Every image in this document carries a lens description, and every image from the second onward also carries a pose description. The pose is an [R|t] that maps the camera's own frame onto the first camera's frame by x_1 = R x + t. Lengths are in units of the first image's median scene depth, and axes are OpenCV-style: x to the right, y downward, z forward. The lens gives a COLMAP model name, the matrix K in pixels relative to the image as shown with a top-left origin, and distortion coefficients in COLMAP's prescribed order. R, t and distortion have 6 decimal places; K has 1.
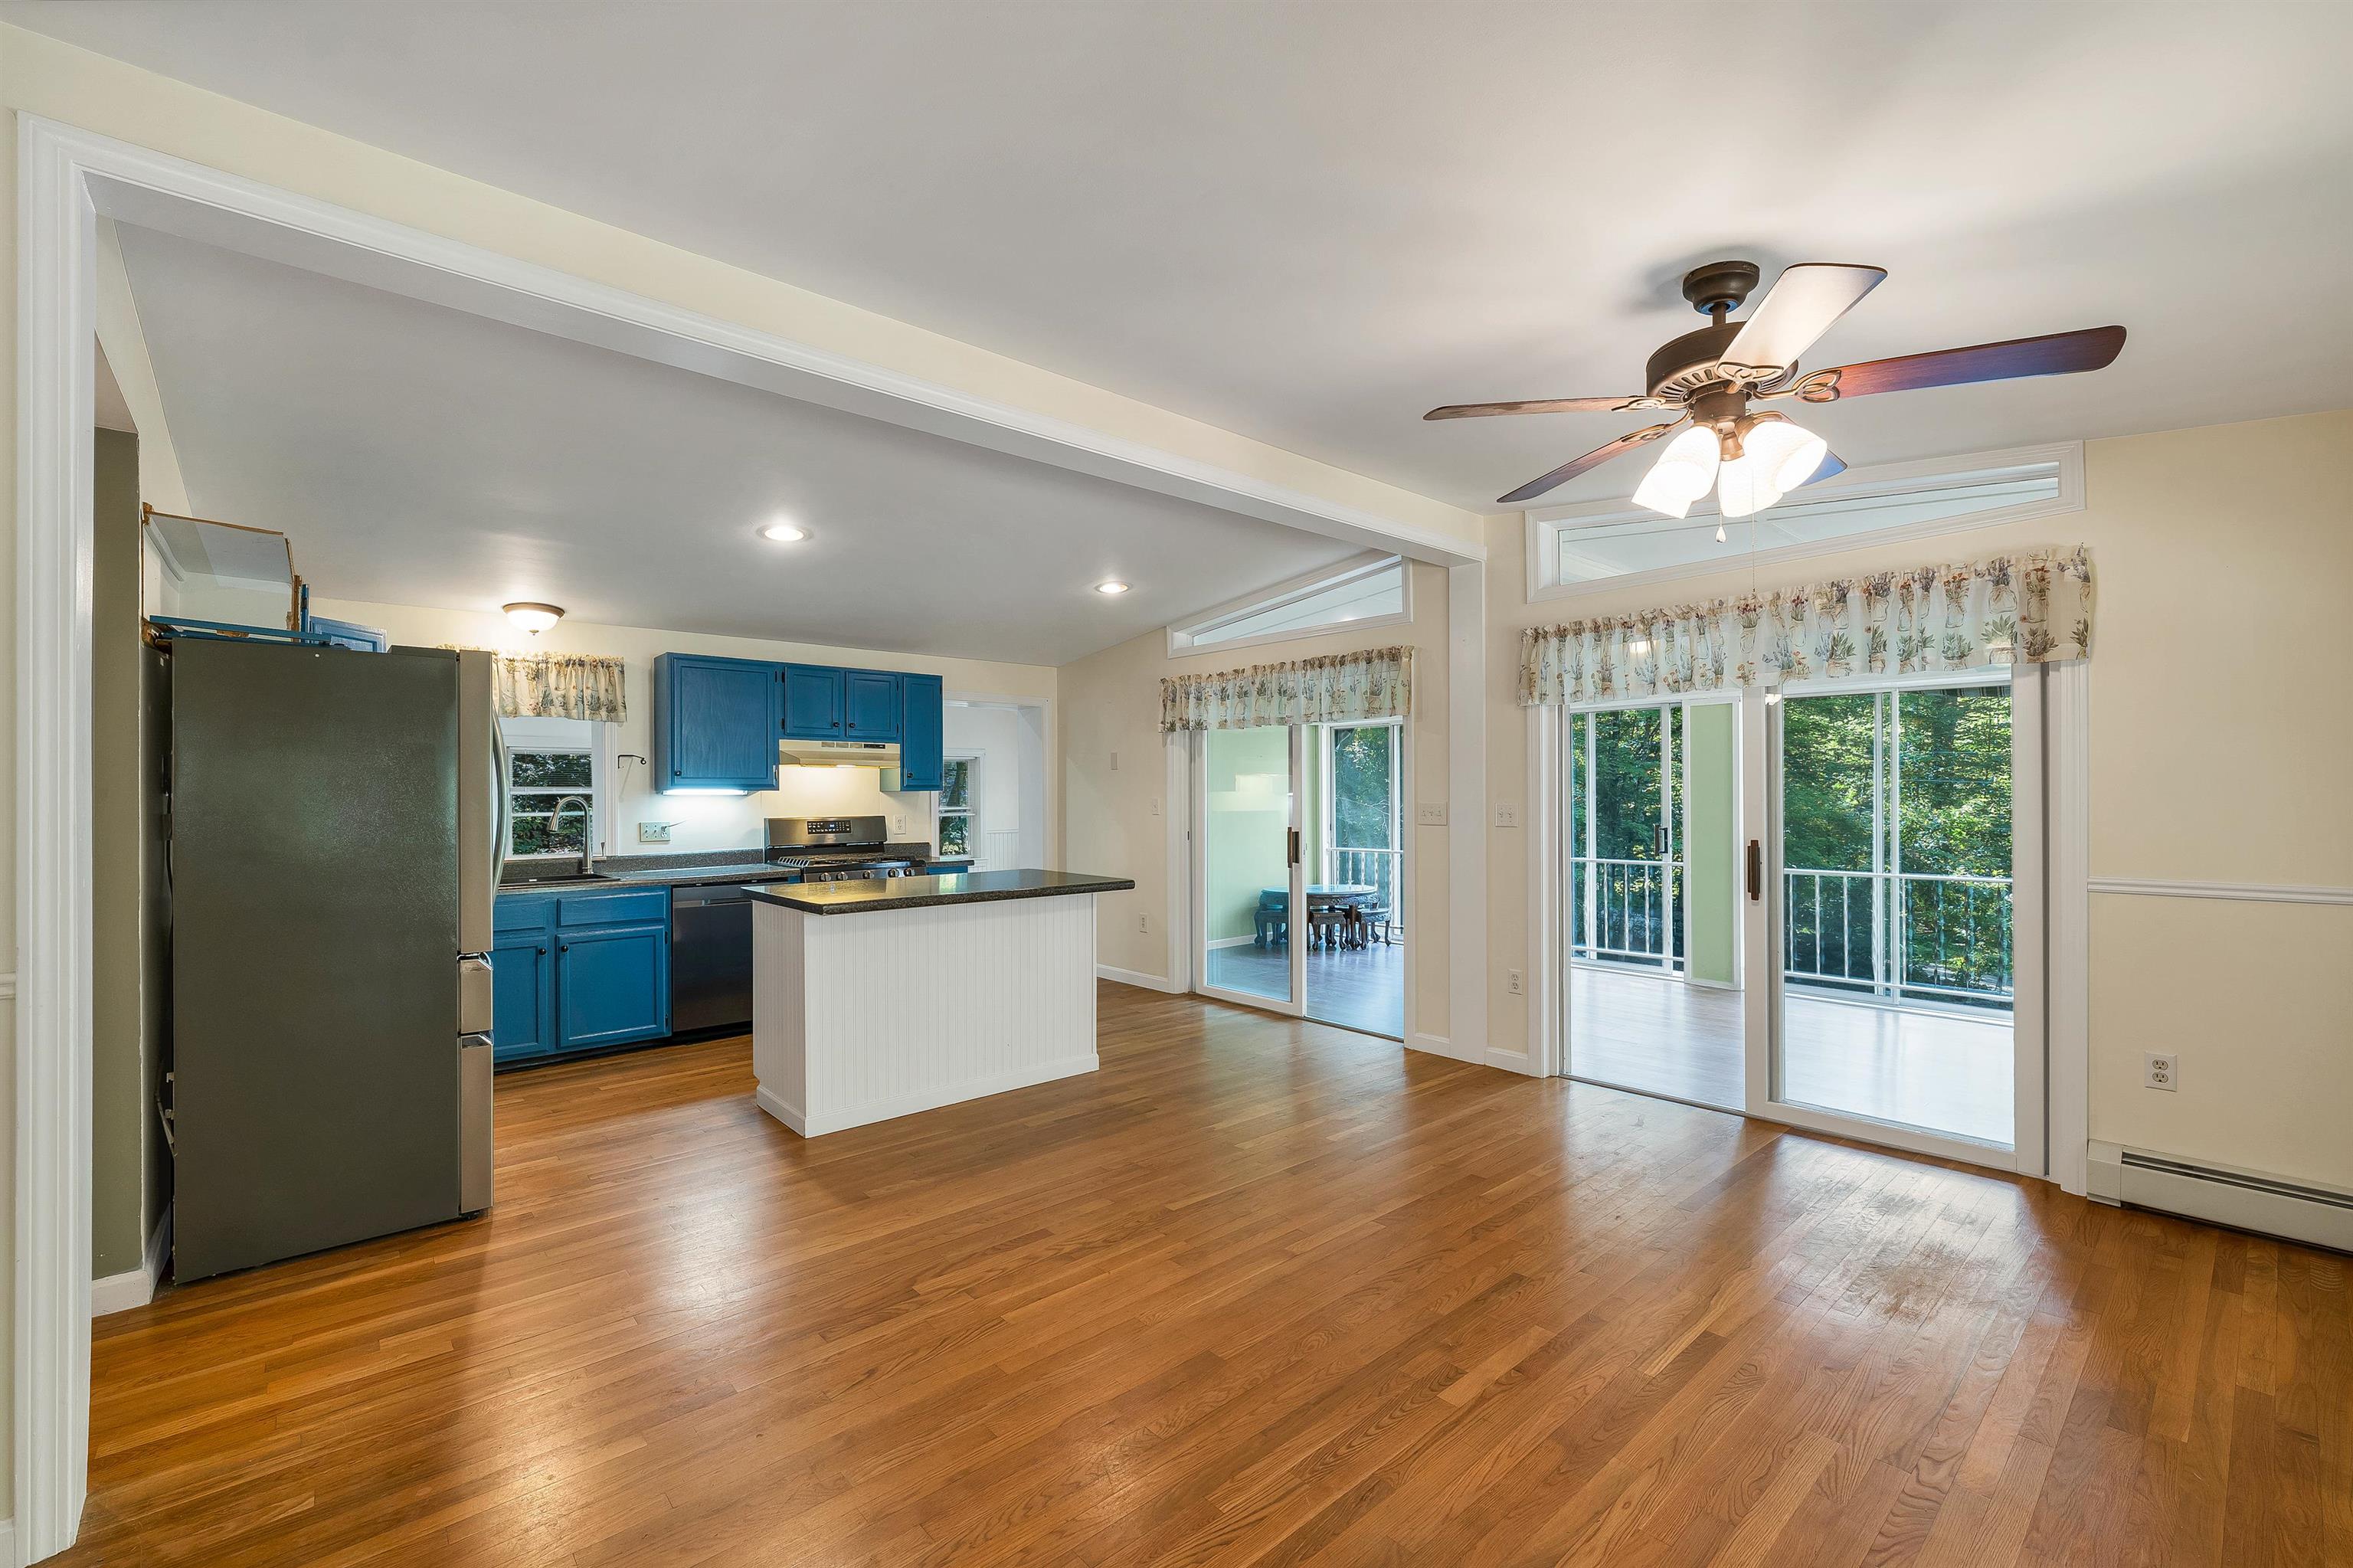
lens RADIAL K [[981.5, 0, 1173.1], [0, 981.5, 786.7], [0, 0, 1]] dist [-0.002966, 0.000300]
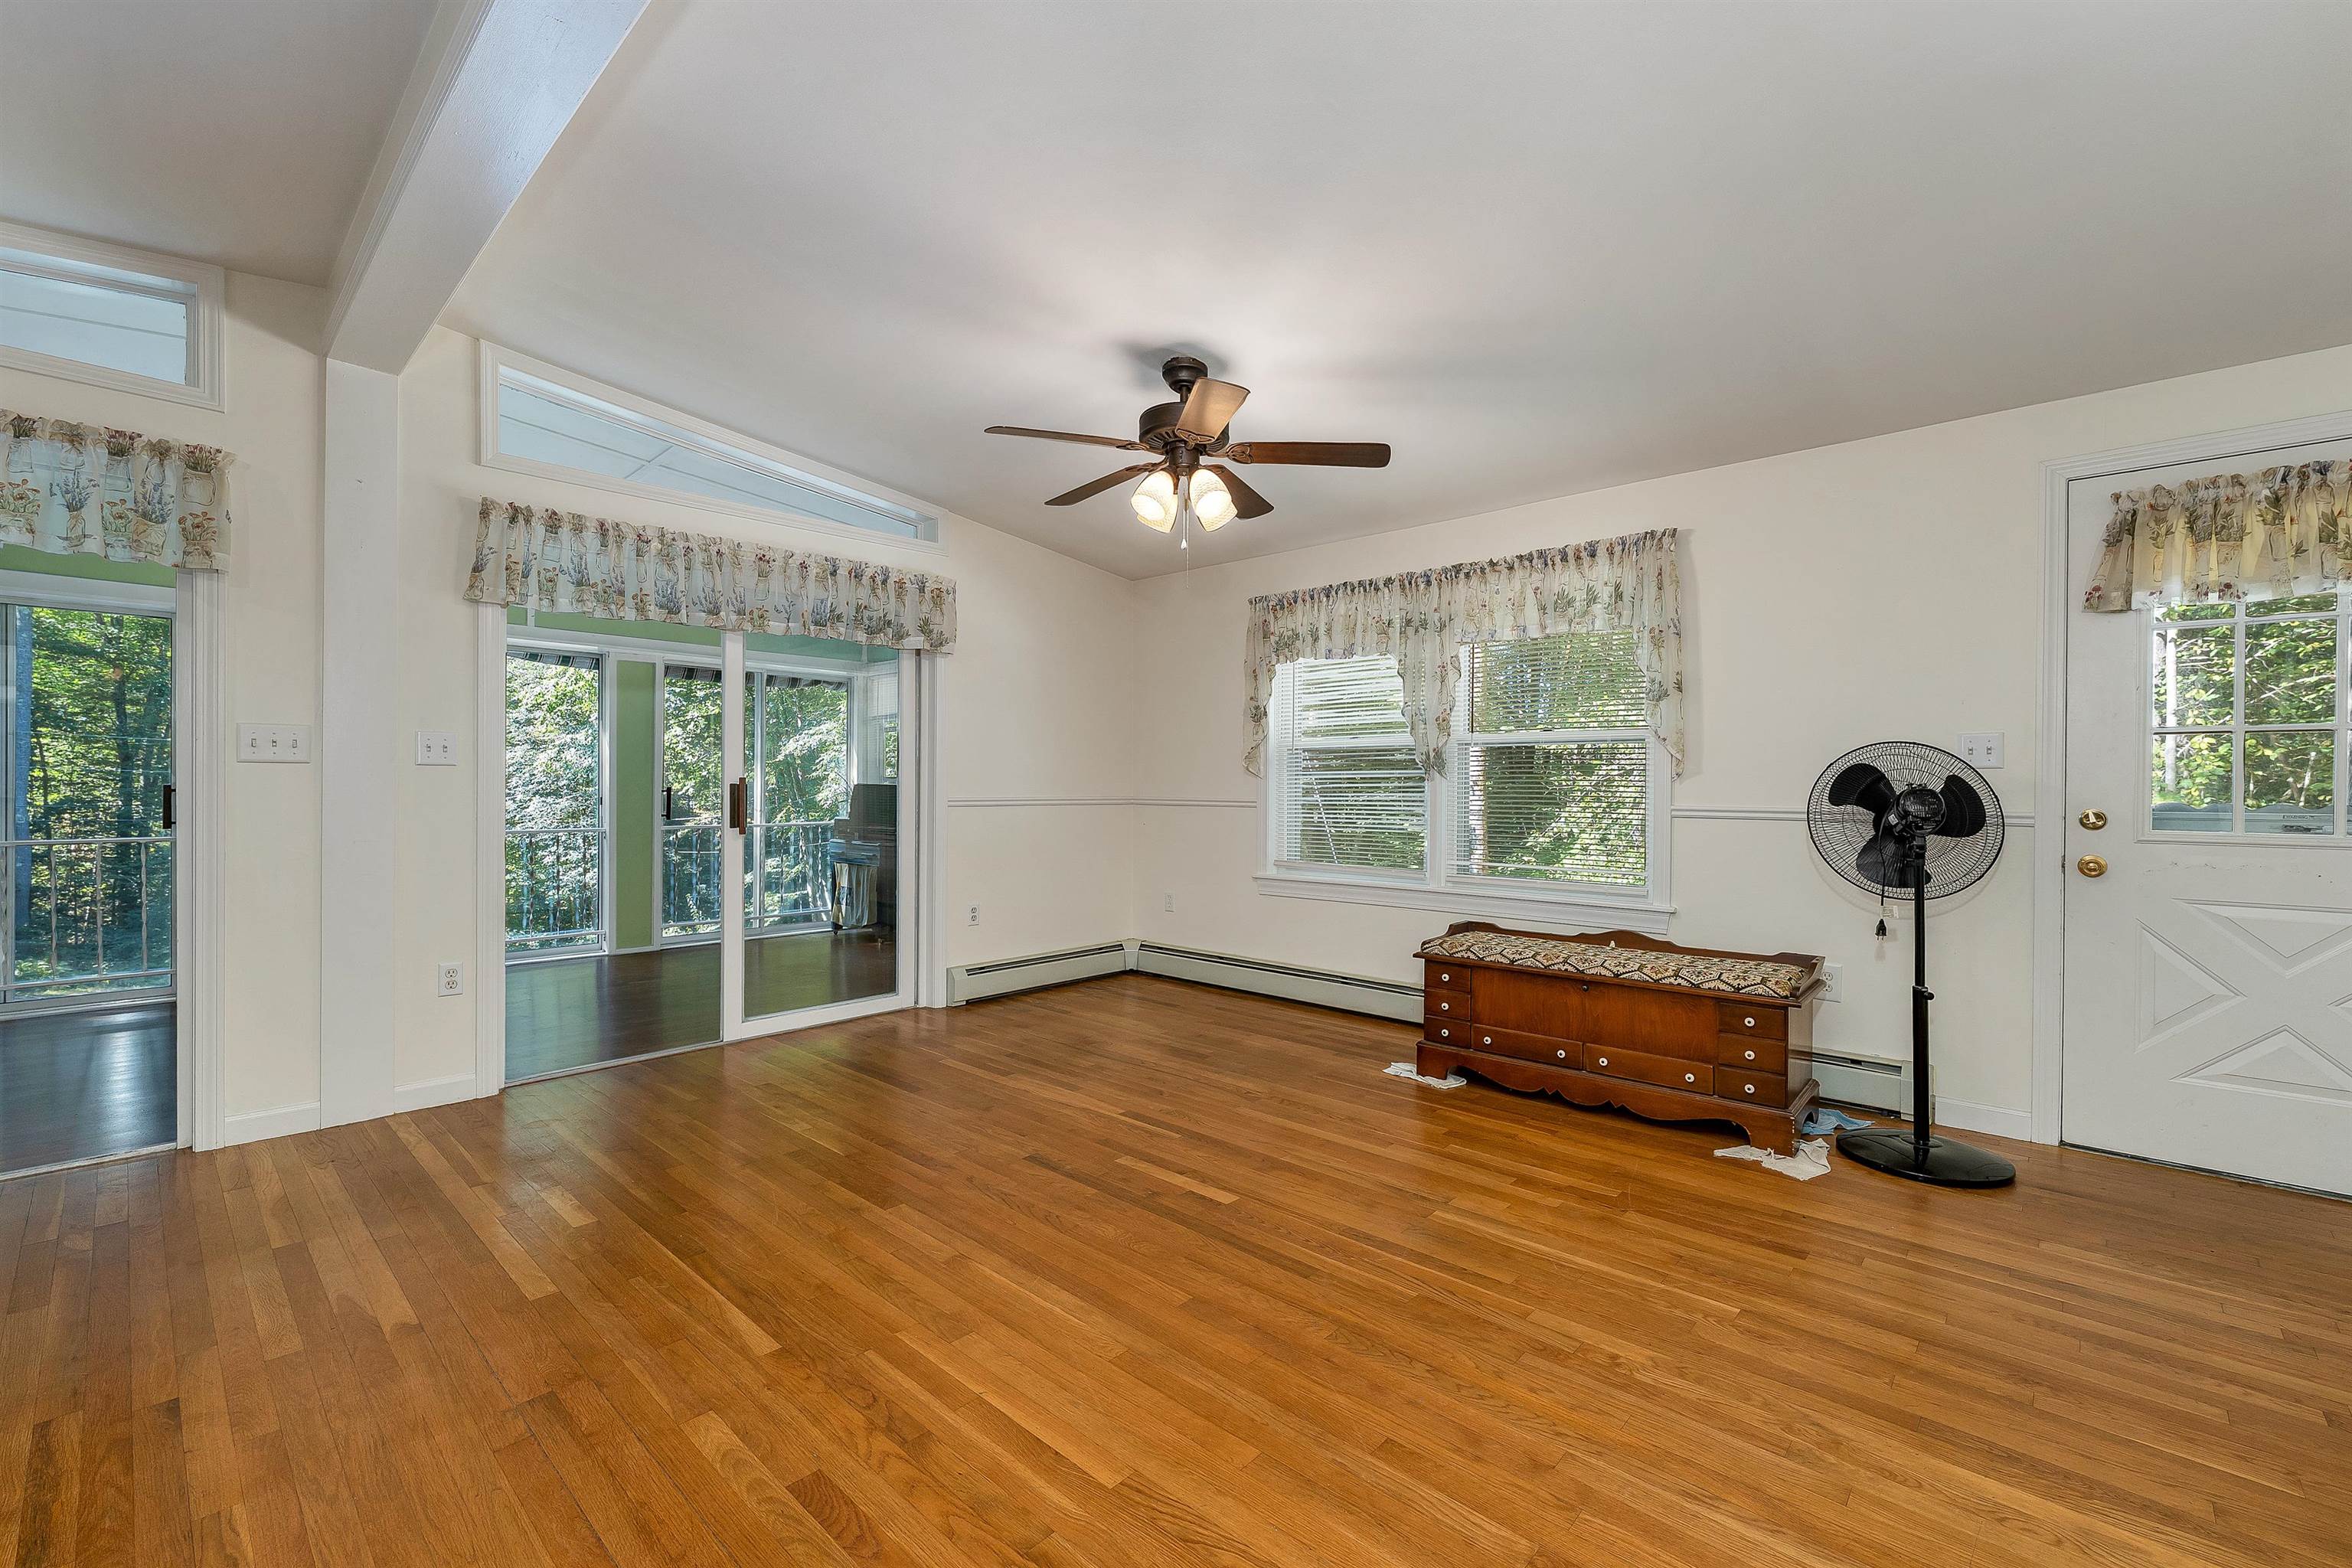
lens RADIAL K [[981.1, 0, 1174.1], [0, 981.1, 767.5], [0, 0, 1]] dist [-0.002966, 0.000300]
pose [[-0.096353, 0.022326, 0.995097, -0.395288], [-0.011669, 0.999654, -0.023559, 0.049914], [-0.995279, -0.013882, -0.096059, 0.505705]]
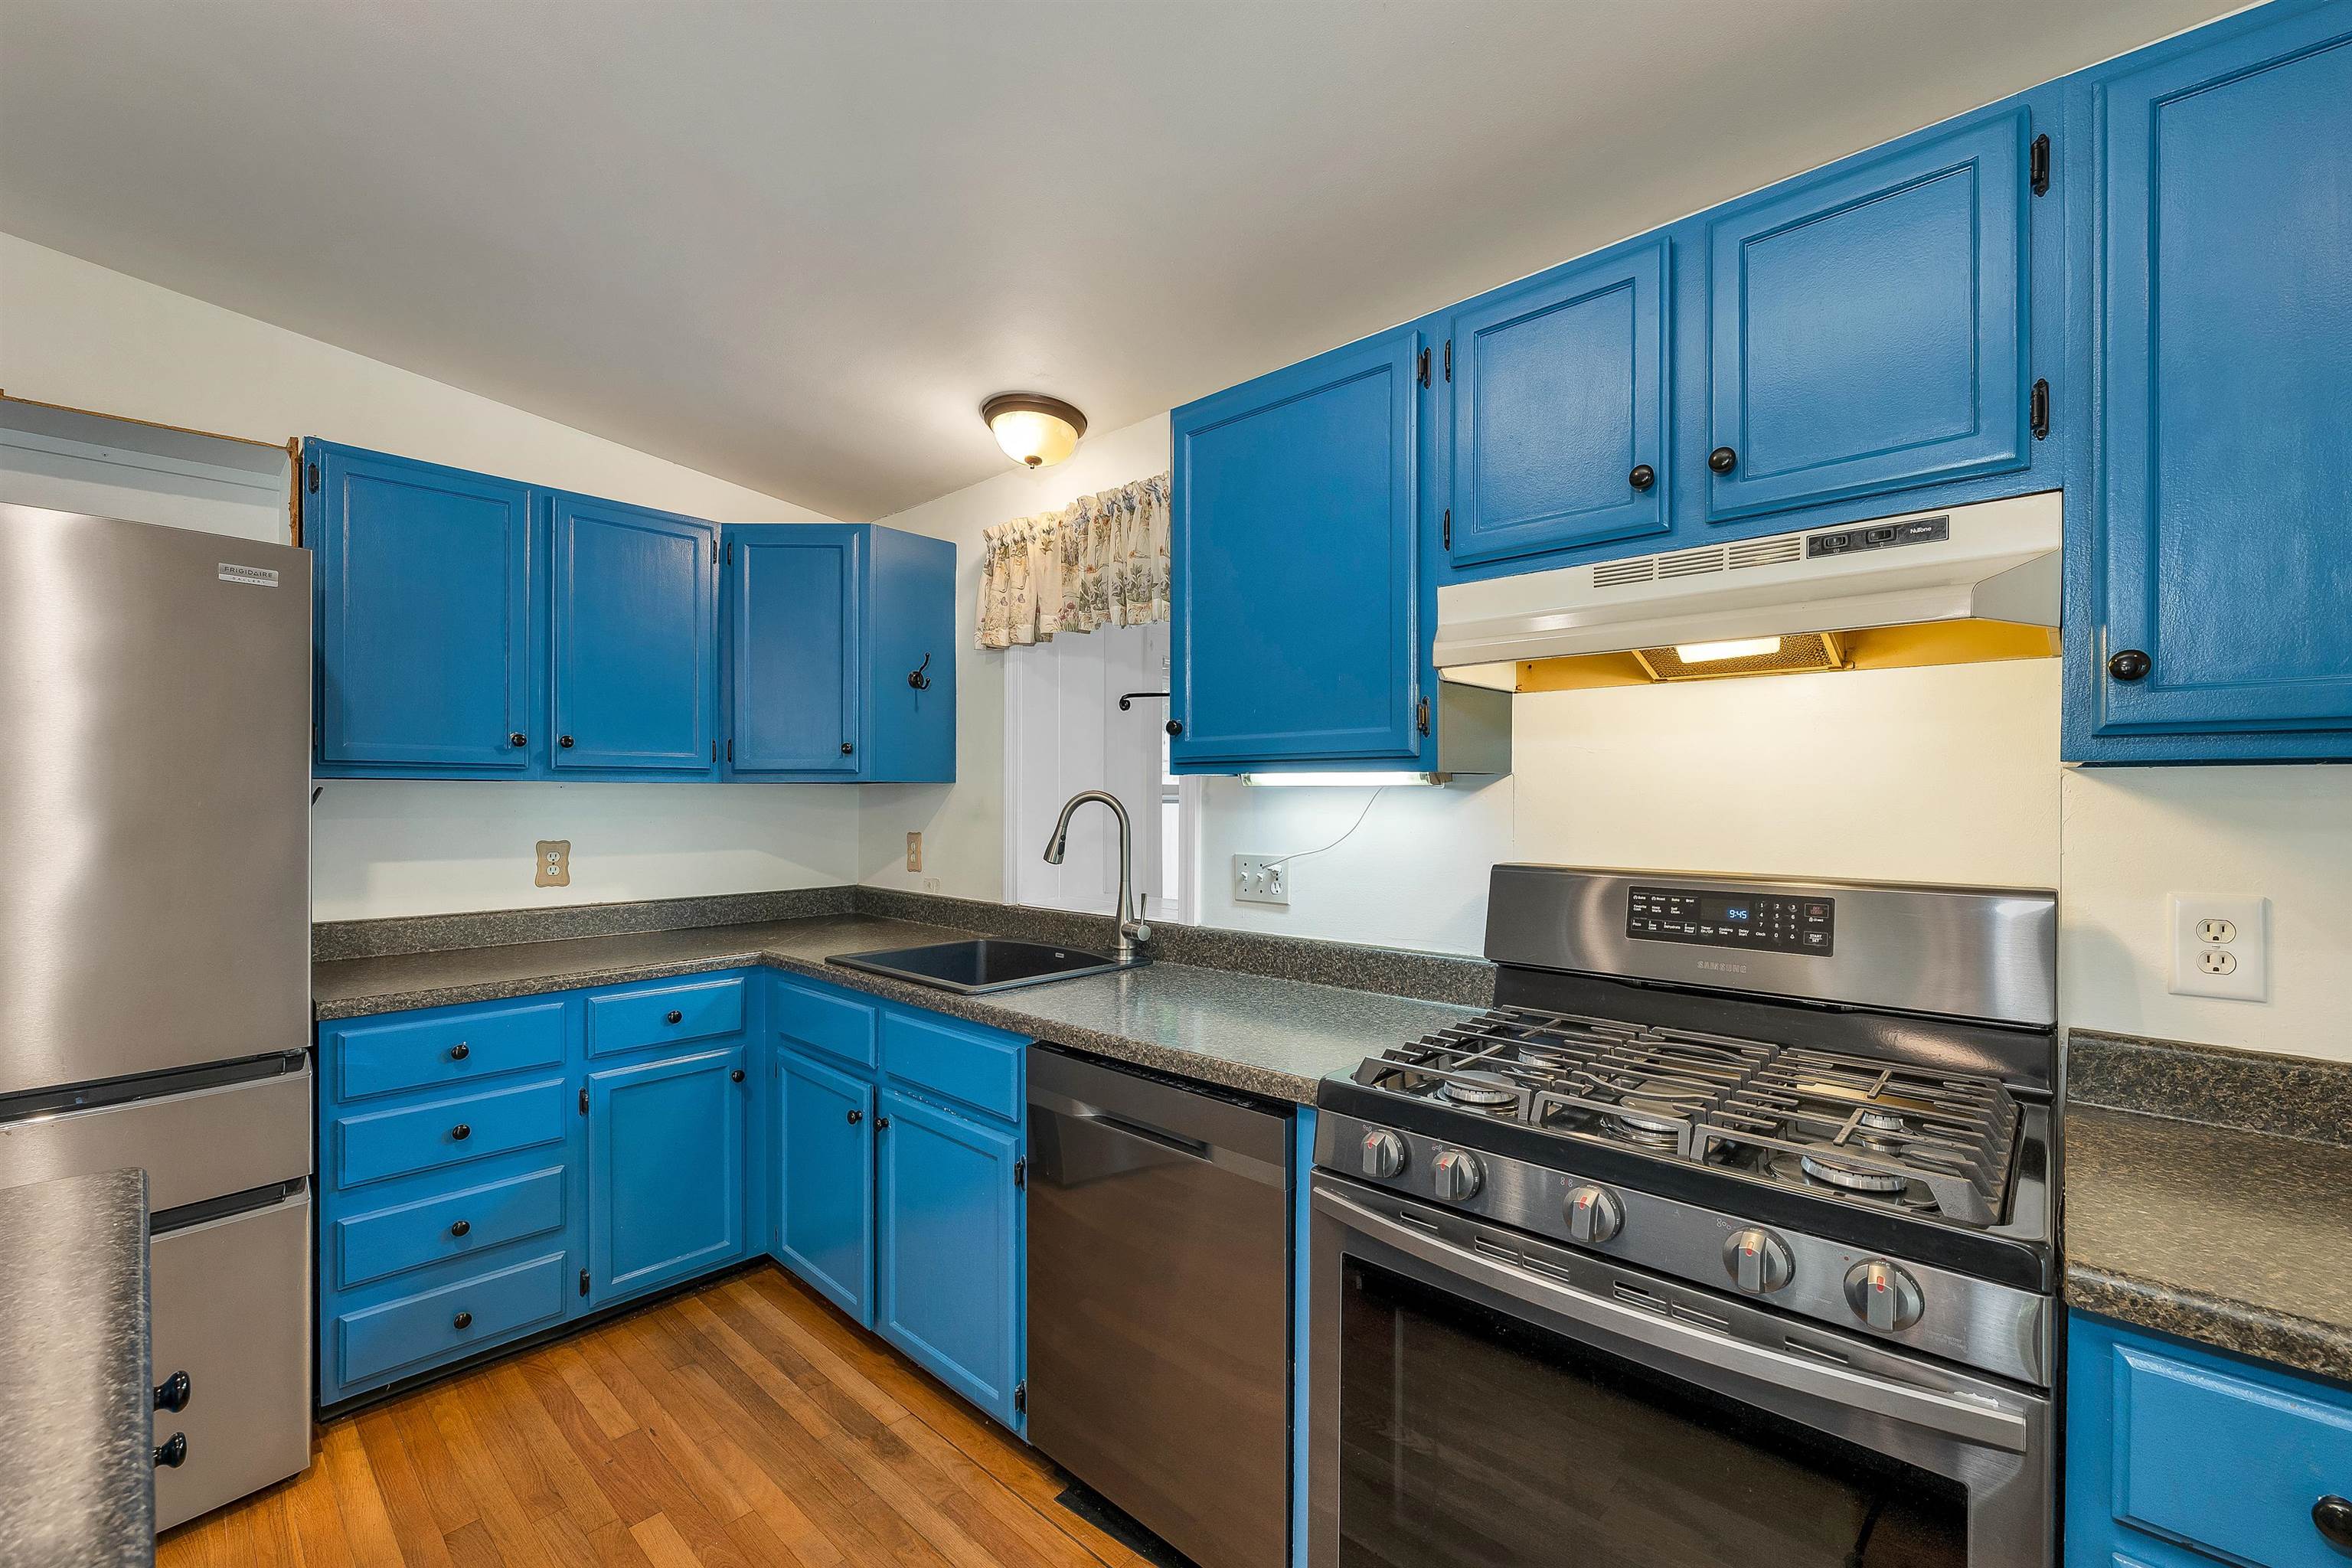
lens RADIAL K [[981.1, 0, 1175.4], [0, 981.1, 789.0], [0, 0, 1]] dist [-0.002966, 0.000300]
pose [[0.093742, 0.009366, -0.995553, -0.154001], [0.008627, 0.999911, 0.010219, 0.007110], [0.995559, -0.009546, 0.093652, 1.042112]]
